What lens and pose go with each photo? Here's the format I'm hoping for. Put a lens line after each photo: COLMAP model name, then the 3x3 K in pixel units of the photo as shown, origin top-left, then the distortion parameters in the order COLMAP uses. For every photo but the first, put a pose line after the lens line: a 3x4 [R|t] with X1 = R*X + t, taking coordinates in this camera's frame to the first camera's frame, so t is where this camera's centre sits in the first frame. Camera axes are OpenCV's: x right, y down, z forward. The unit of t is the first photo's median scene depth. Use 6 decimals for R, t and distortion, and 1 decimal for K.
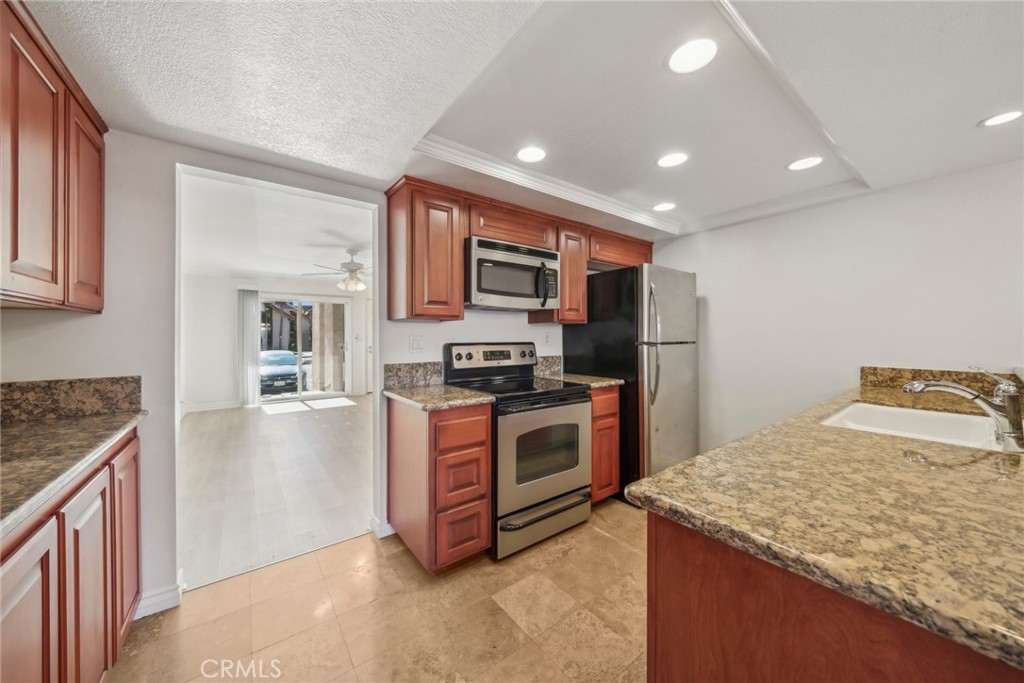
lens RADIAL K [[355.5, 0, 508.1], [0, 355.5, 333.5], [0, 0, 1]] dist [-0.002067, 0.000107]
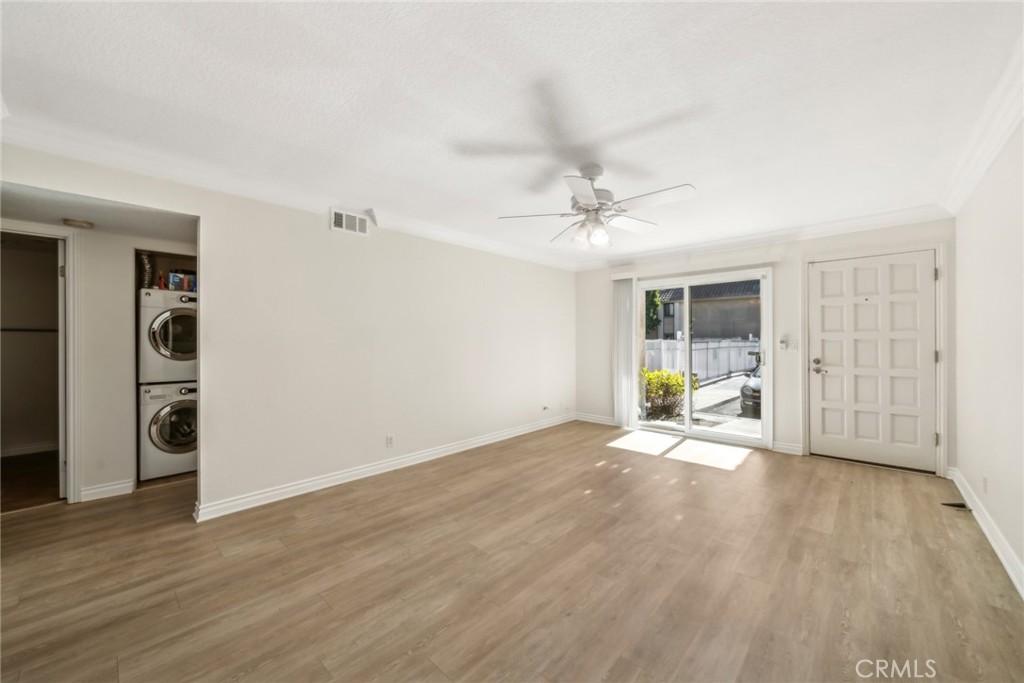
lens RADIAL K [[389.9, 0, 514.7], [0, 389.9, 336.8], [0, 0, 1]] dist [-0.001503, 0.000275]
pose [[0.194935, -0.002468, -0.980813, 0.168078], [0.003065, 0.999993, -0.001907, 0.016179], [0.980811, -0.002634, 0.194941, 1.567874]]
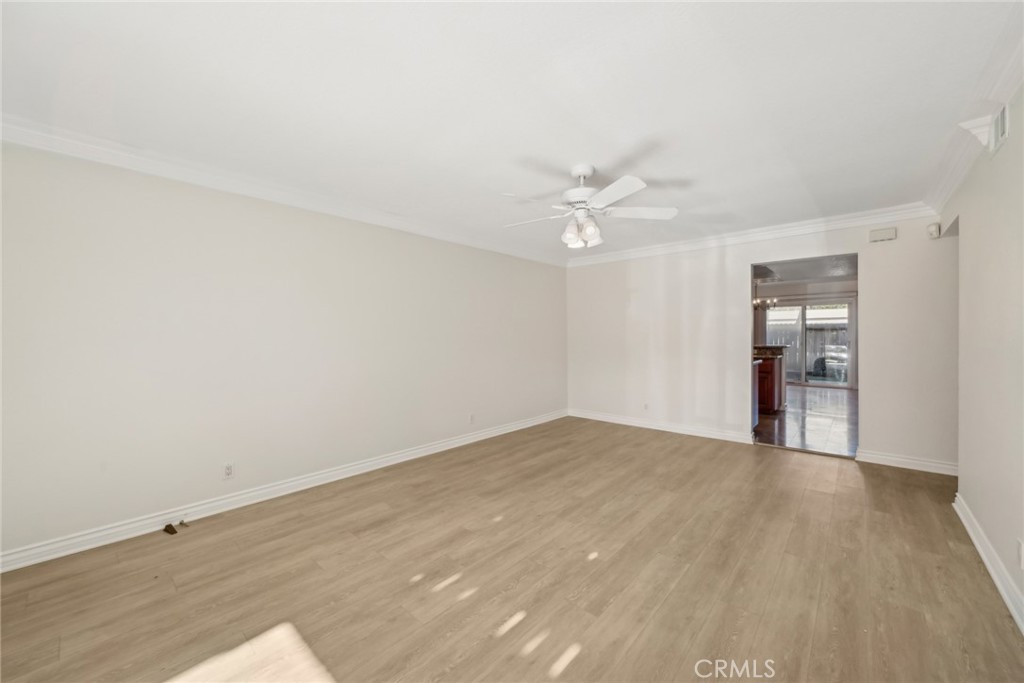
lens RADIAL K [[389.9, 0, 510.2], [0, 389.9, 342.0], [0, 0, 1]] dist [-0.001503, 0.000275]
pose [[-0.200277, -0.003824, 0.979732, -1.933473], [0.005311, 0.999973, 0.004988, 0.030068], [-0.979725, 0.006202, -0.200252, 2.430011]]
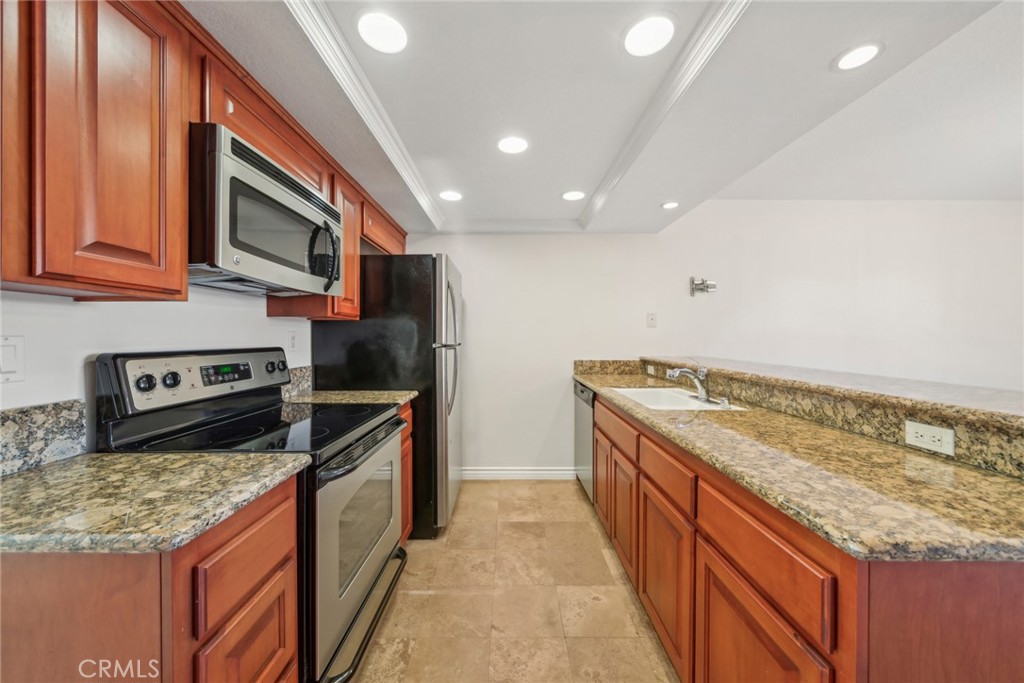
lens RADIAL K [[355.5, 0, 508.6], [0, 355.5, 337.4], [0, 0, 1]] dist [-0.002067, 0.000107]
pose [[0.595558, 0.001828, 0.803310, -0.220583], [-0.009028, 0.999949, 0.004418, 0.001775], [-0.803262, -0.009884, 0.595544, 0.362449]]
